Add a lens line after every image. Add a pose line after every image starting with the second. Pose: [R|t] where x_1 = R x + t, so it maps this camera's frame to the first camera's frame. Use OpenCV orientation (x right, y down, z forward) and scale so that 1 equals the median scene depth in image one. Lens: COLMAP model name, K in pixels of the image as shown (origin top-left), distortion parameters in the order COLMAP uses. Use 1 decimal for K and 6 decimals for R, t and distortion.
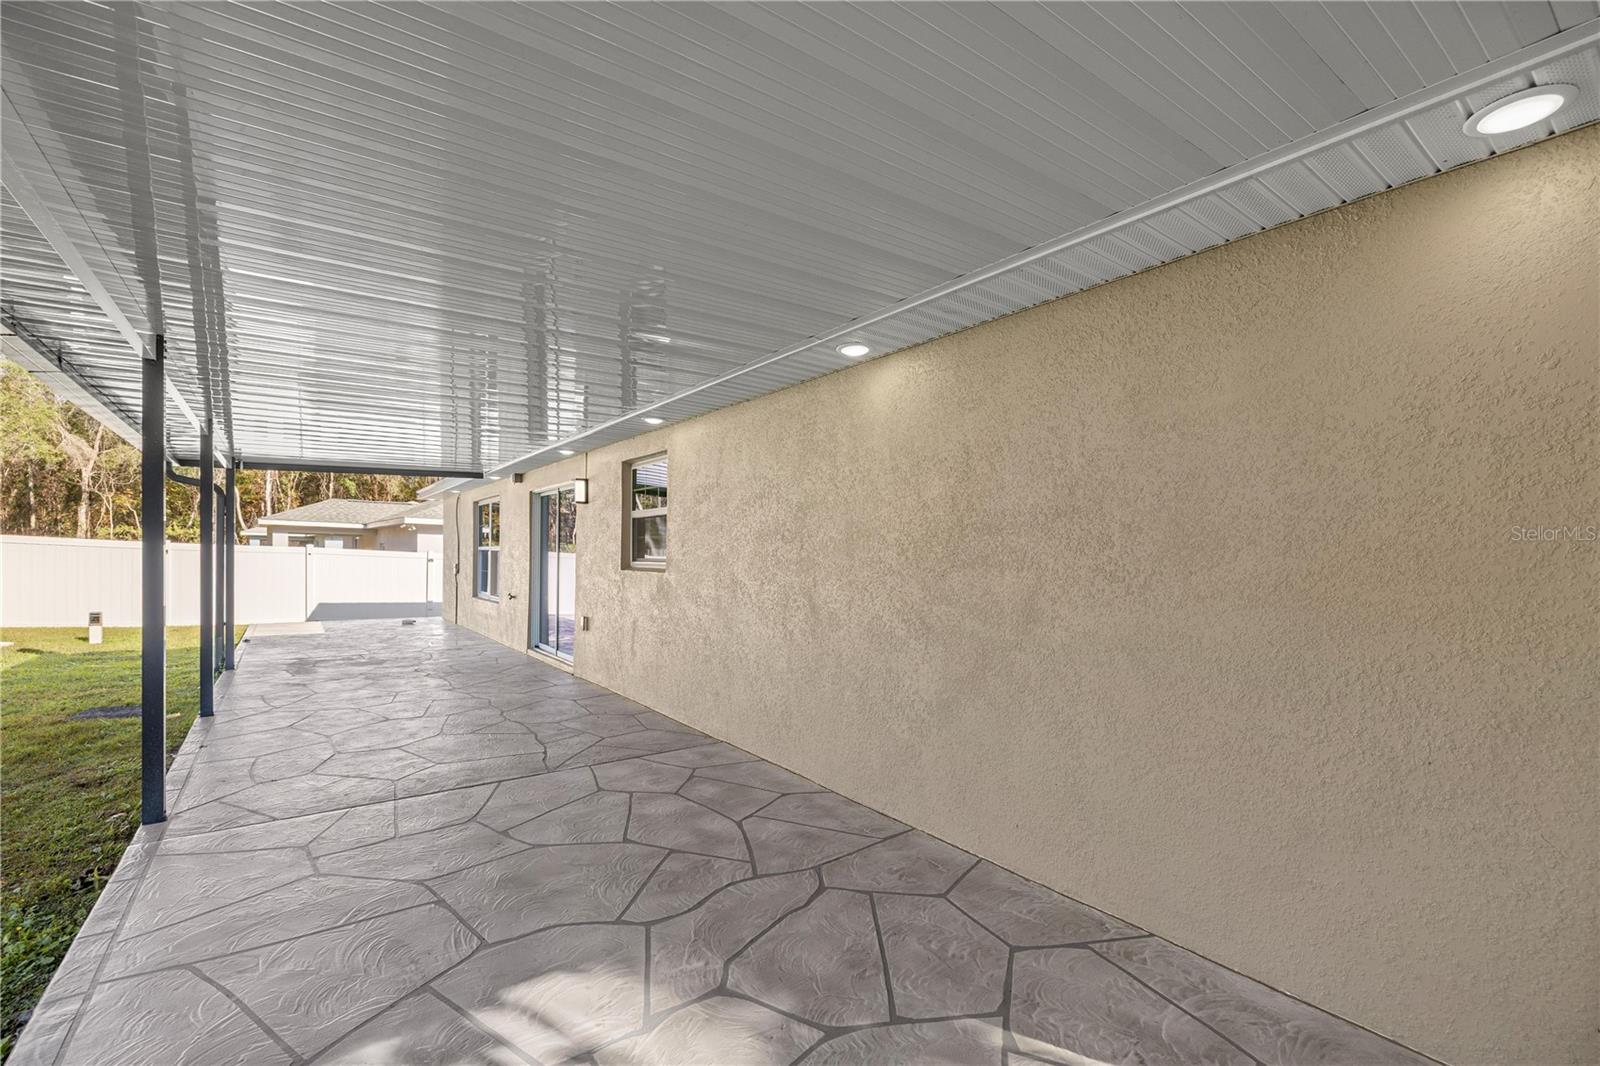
lens RADIAL K [[687.8, 0, 798.8], [0, 687.8, 544.2], [0, 0, 1]] dist [-0.002329, -0.000191]
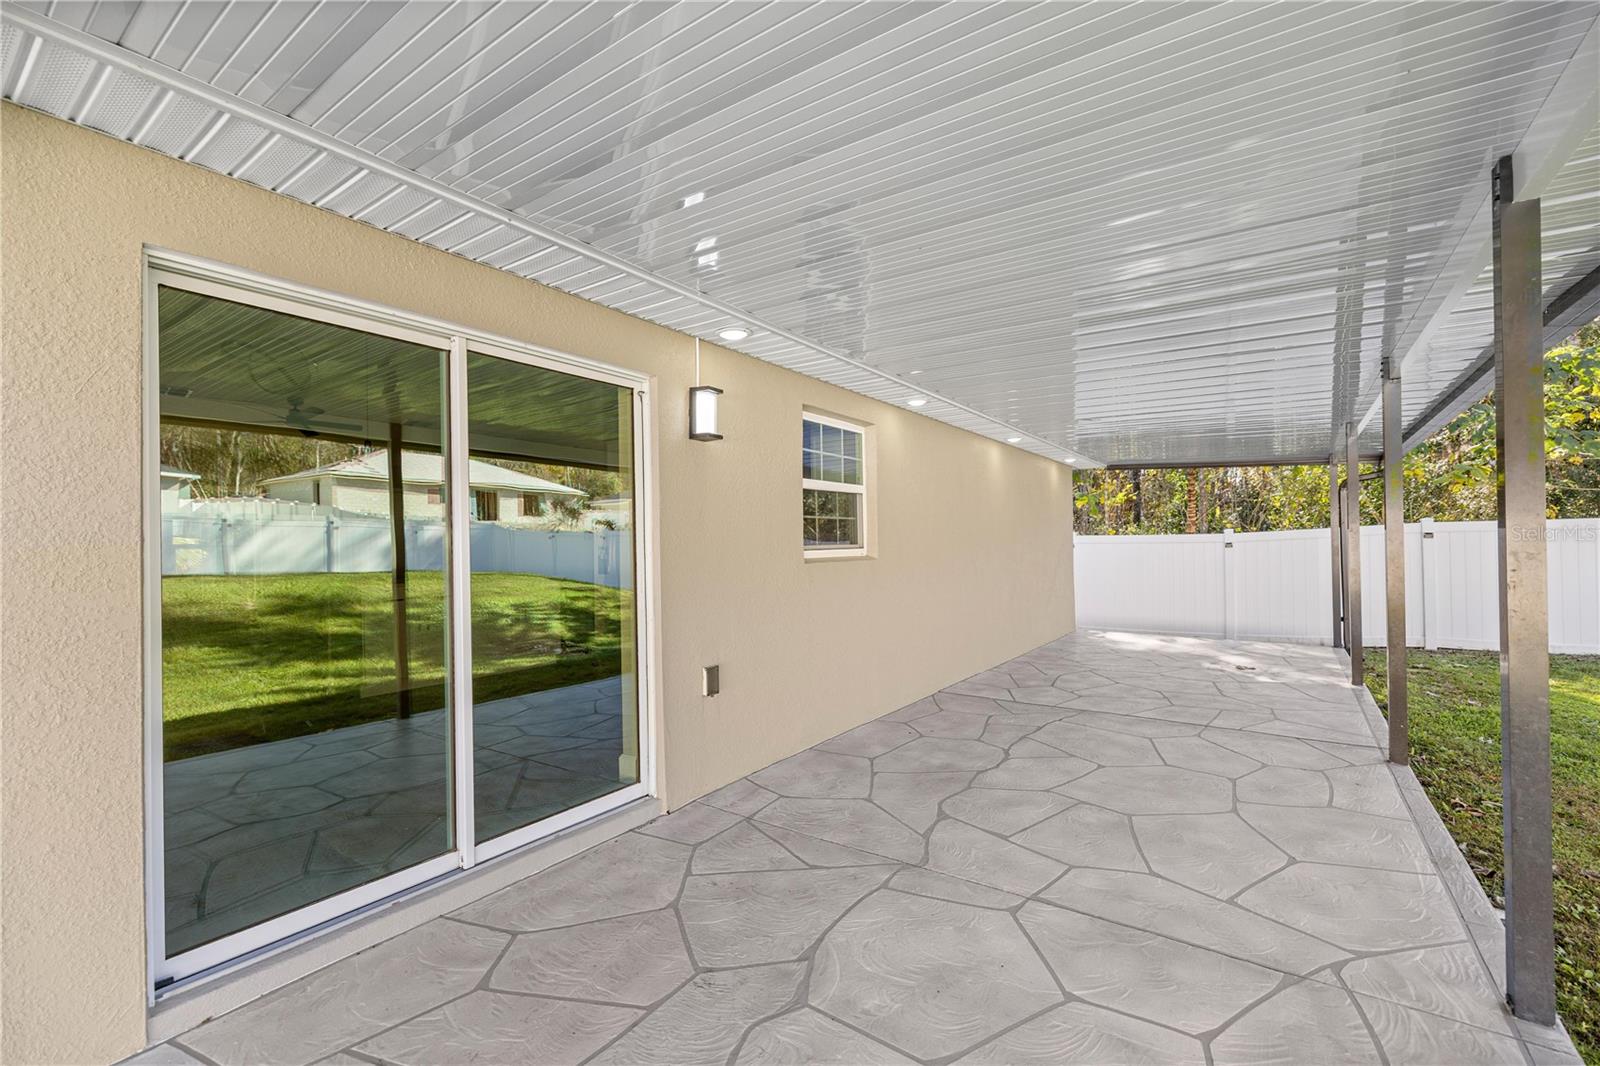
lens RADIAL K [[687.8, 0, 797.4], [0, 687.8, 534.0], [0, 0, 1]] dist [-0.002329, -0.000191]
pose [[-0.321414, 0.002304, 0.946936, -1.065748], [-0.021709, 0.999716, -0.009801, 0.017468], [-0.946690, -0.023707, -0.321272, 1.459725]]
